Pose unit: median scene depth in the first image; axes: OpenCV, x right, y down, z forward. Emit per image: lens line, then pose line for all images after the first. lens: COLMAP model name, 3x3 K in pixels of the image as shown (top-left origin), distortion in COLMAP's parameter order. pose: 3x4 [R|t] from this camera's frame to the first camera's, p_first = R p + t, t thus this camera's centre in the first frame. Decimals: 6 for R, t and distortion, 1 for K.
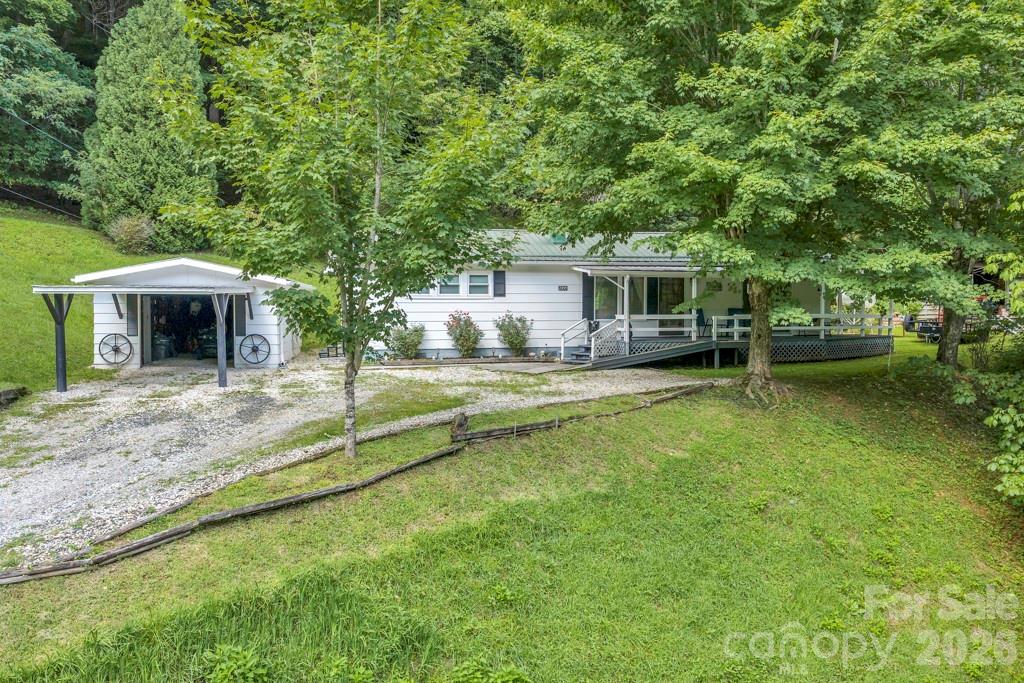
lens RADIAL K [[808.9, 0, 511.0], [0, 808.9, 315.9], [0, 0, 1]] dist [-0.000088, -0.004566]
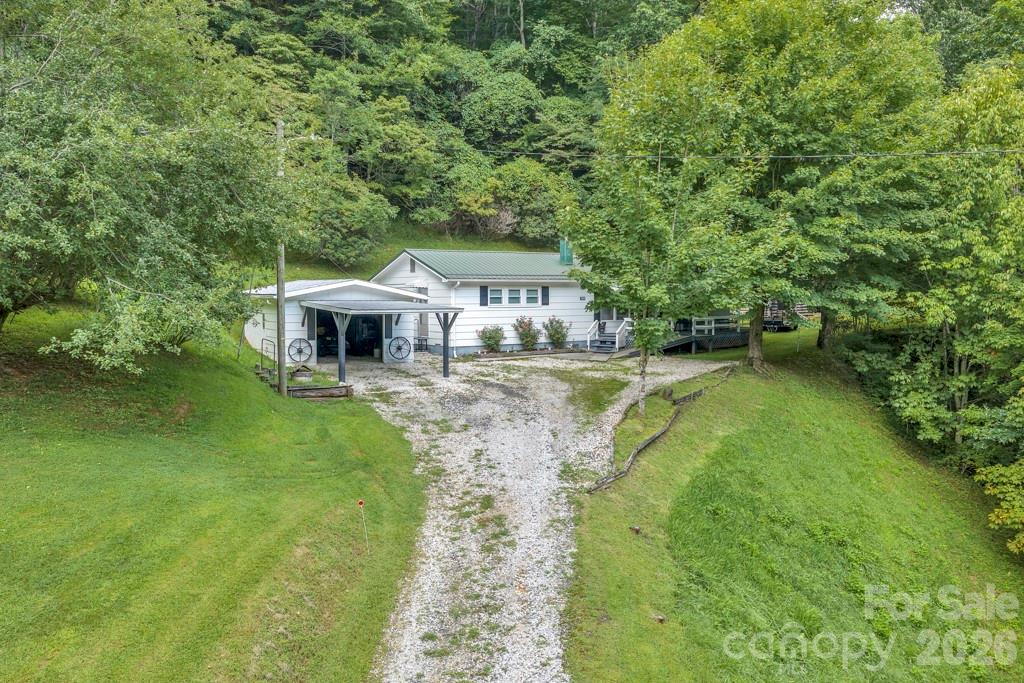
lens RADIAL K [[808.9, 0, 511.0], [0, 808.9, 315.9], [0, 0, 1]] dist [-0.000088, -0.004566]
pose [[0.939559, -0.008177, 0.342289, -0.550050], [0.000598, 0.999752, 0.022242, -0.037171], [-0.342386, -0.020693, 0.939332, -0.269297]]
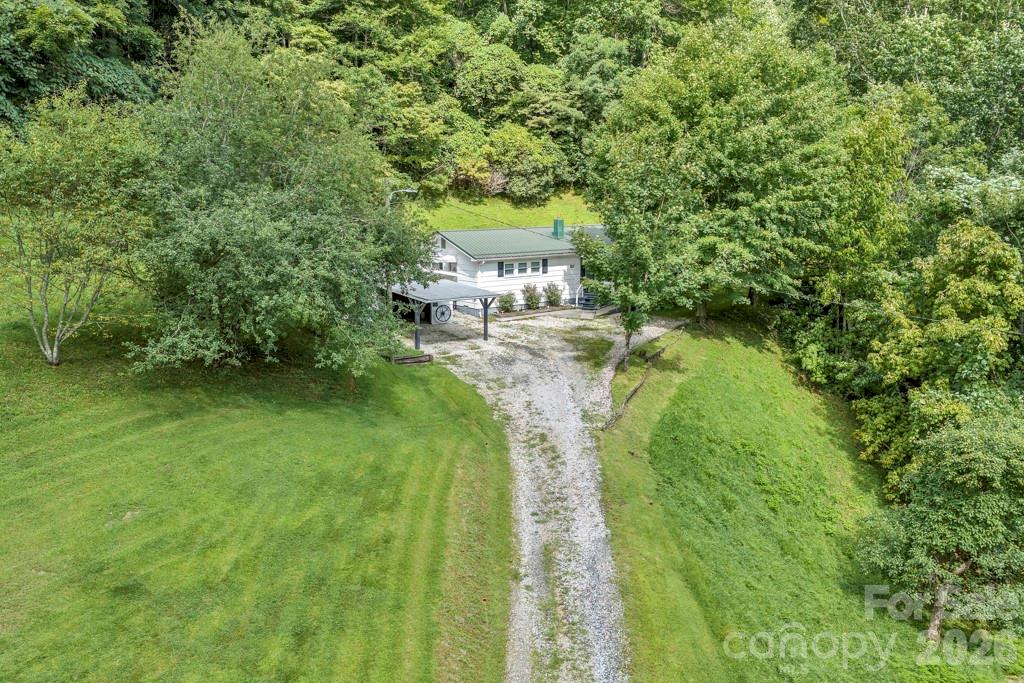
lens RADIAL K [[808.9, 0, 511.0], [0, 808.9, 315.9], [0, 0, 1]] dist [-0.000088, -0.004566]
pose [[0.914618, -0.054636, 0.400611, -0.822327], [-0.006502, 0.988712, 0.149687, -0.202828], [-0.404267, -0.139511, 0.903938, -0.609176]]
